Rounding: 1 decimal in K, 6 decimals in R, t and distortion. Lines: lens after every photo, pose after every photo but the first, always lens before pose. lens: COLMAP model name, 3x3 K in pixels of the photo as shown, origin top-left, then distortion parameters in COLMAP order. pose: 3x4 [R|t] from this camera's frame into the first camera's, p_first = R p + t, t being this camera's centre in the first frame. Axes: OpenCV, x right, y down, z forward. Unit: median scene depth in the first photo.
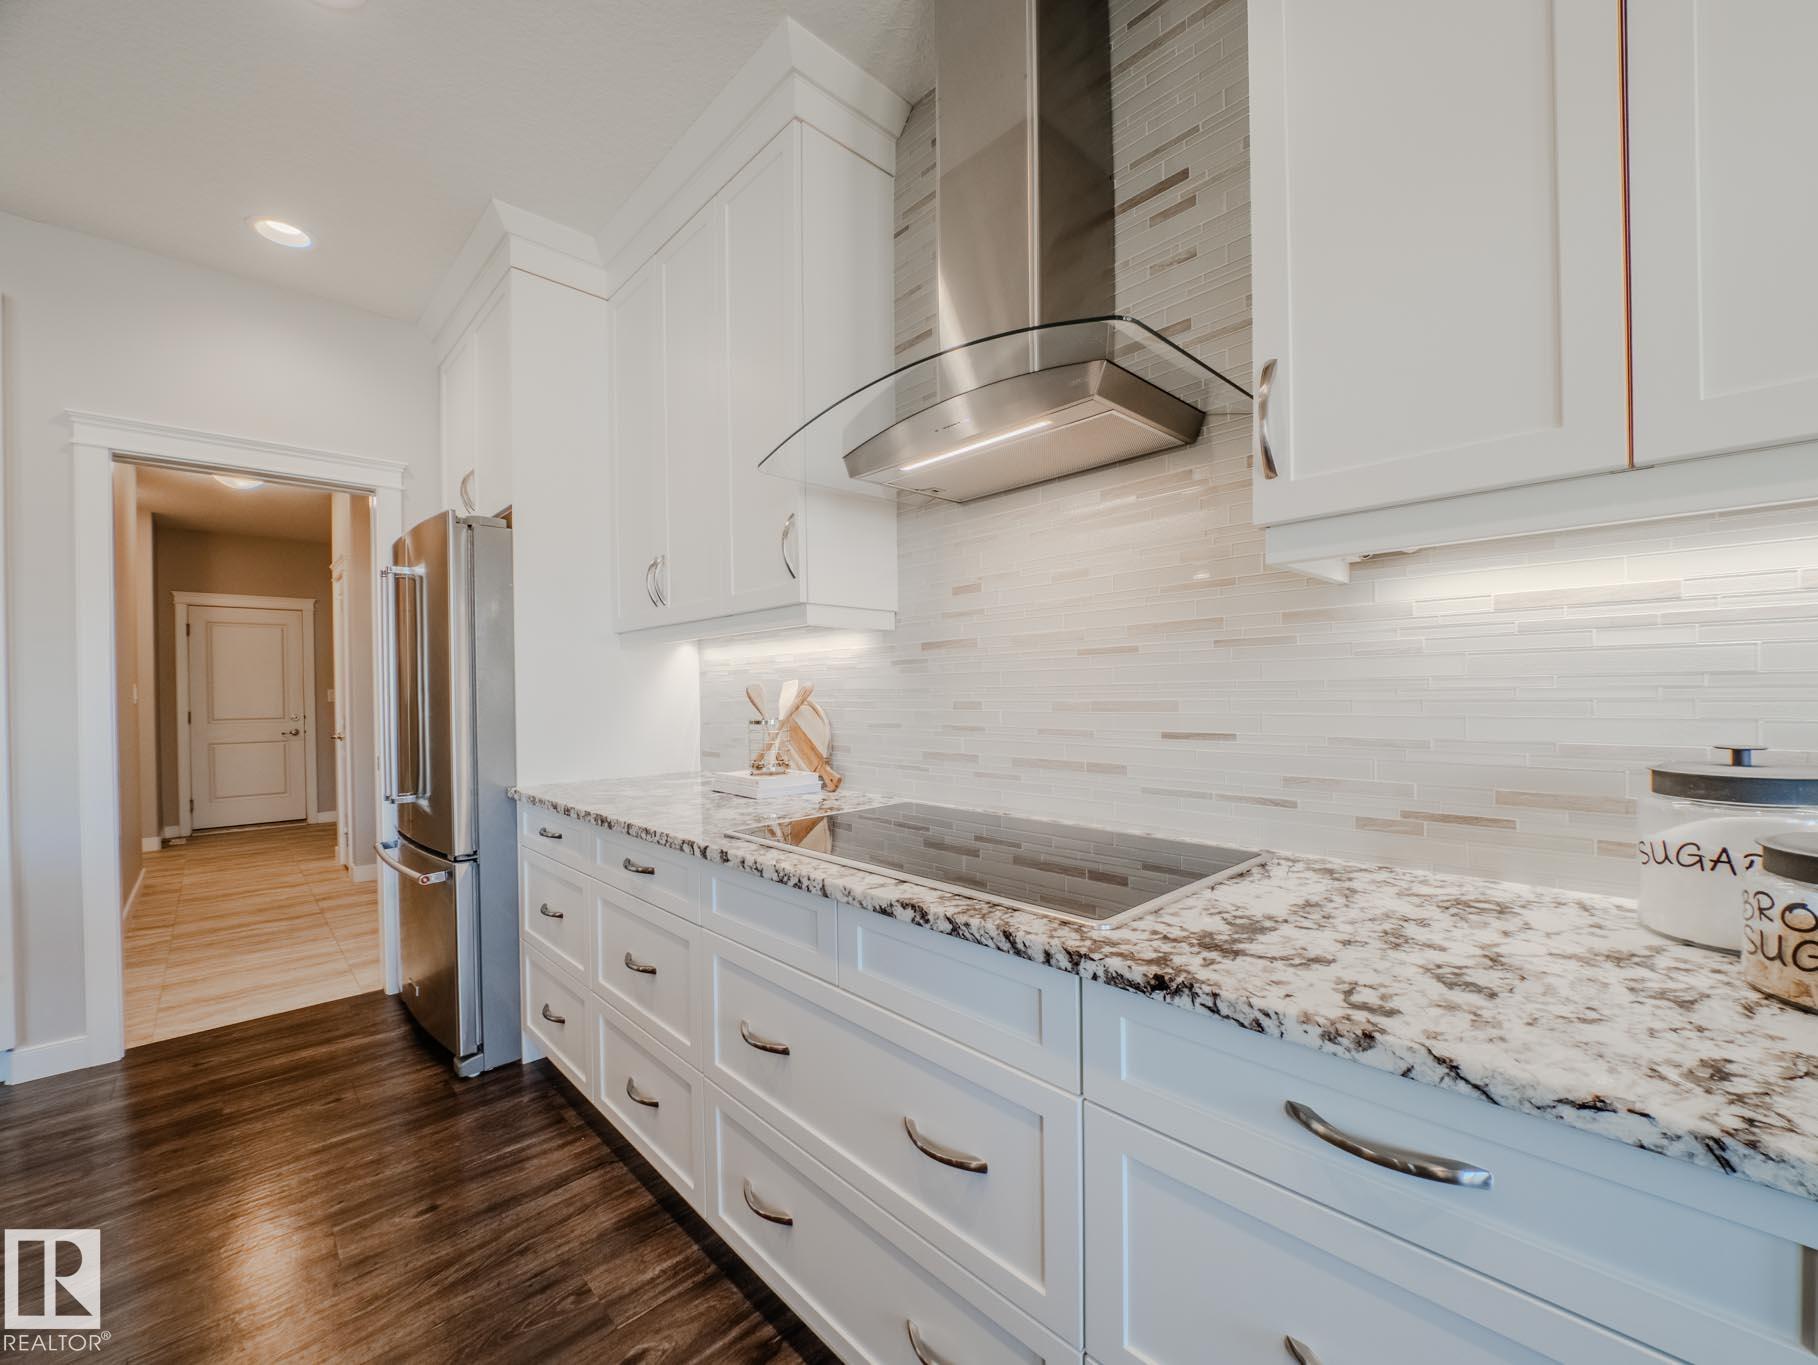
lens RADIAL K [[731.2, 0, 920.8], [0, 731.2, 698.5], [0, 0, 1]] dist [0.001164, -0.008590]
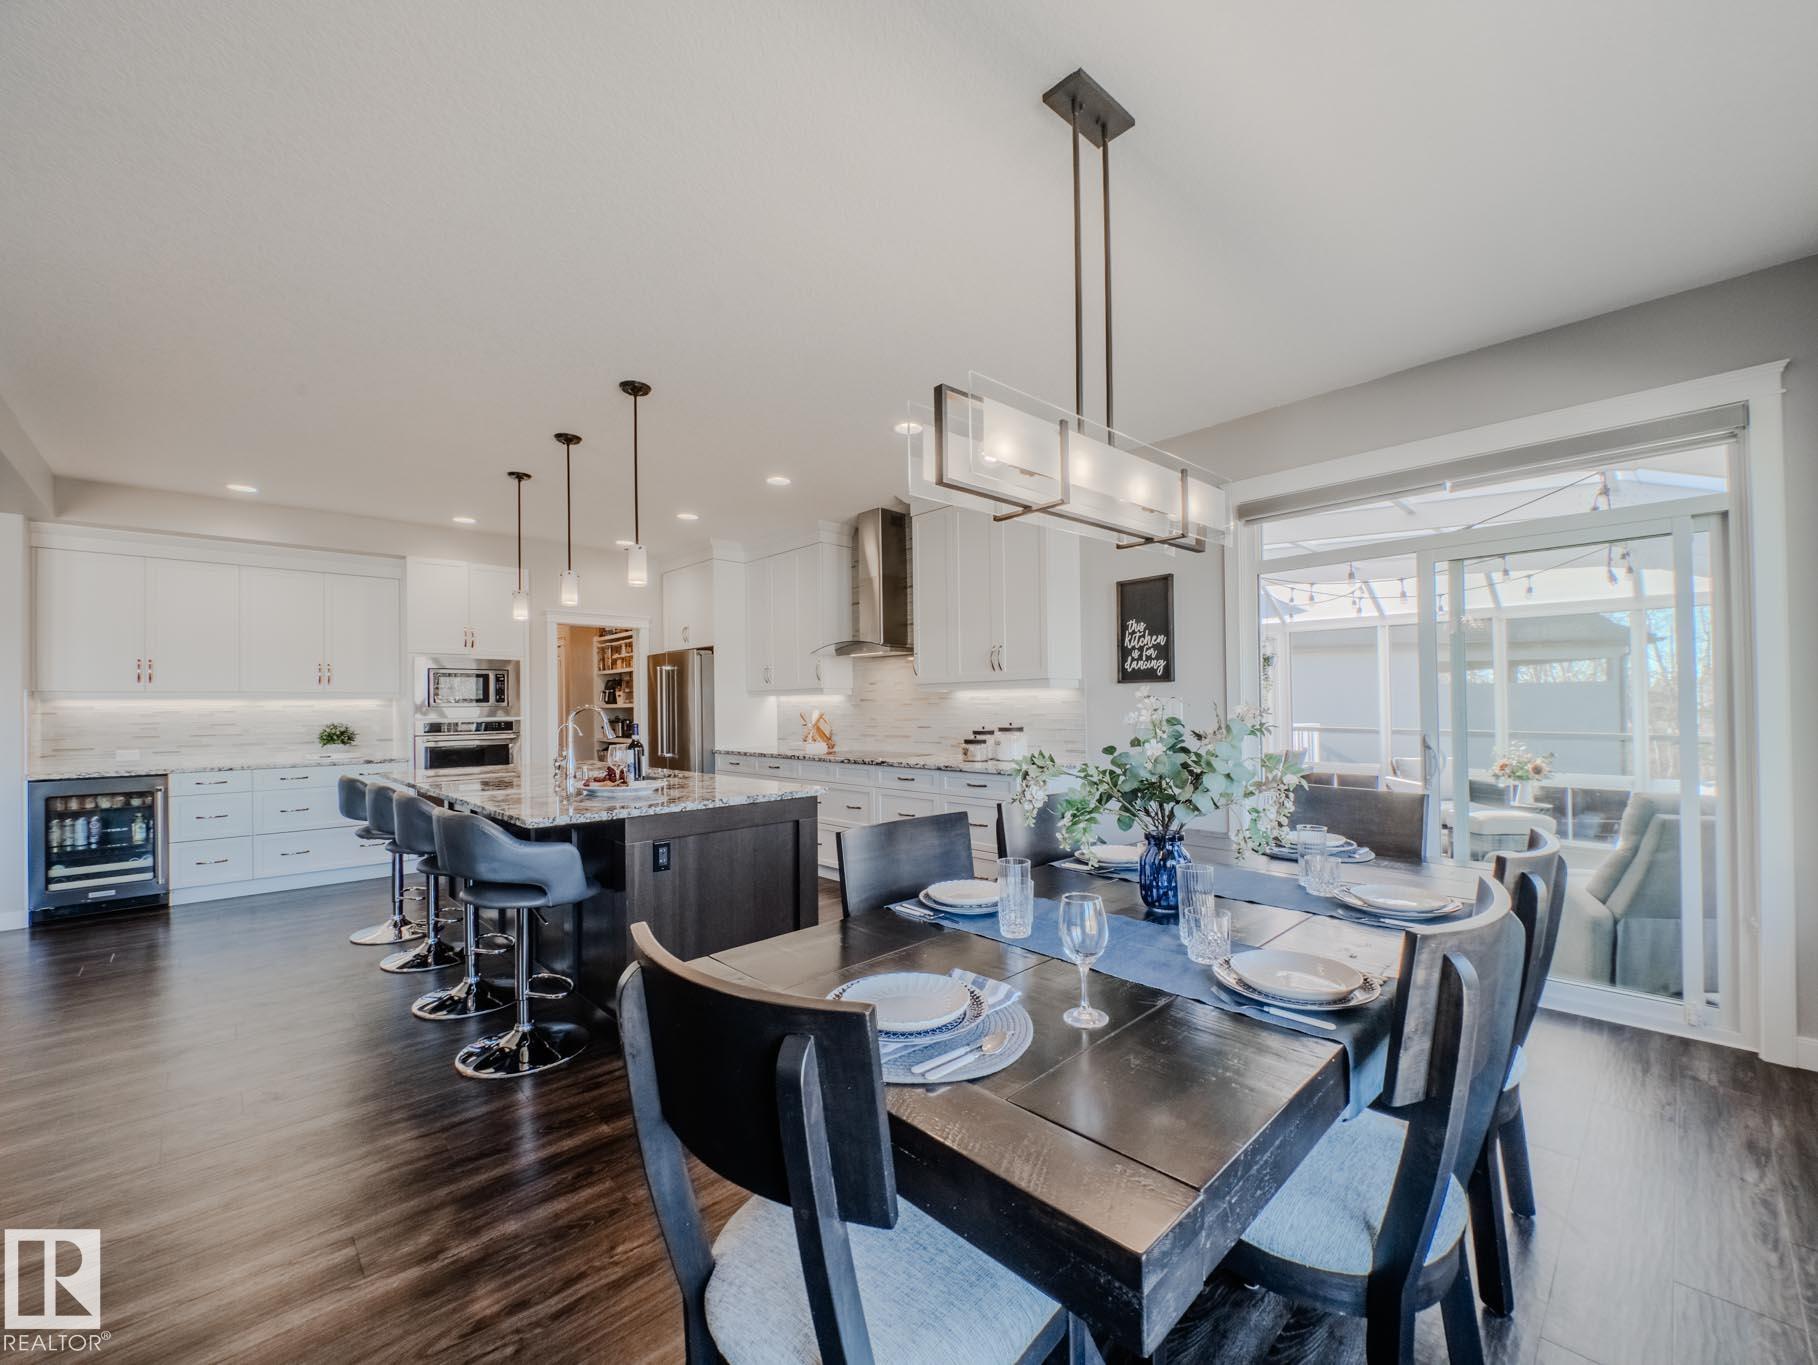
lens RADIAL K [[731.2, 0, 920.8], [0, 731.2, 698.5], [0, 0, 1]] dist [0.001164, -0.008590]
pose [[0.999999, -0.001286, 0.001027, 0.266555], [0.001305, 0.999838, -0.017937, -0.023141], [-0.001004, 0.017938, 0.999839, -2.189085]]
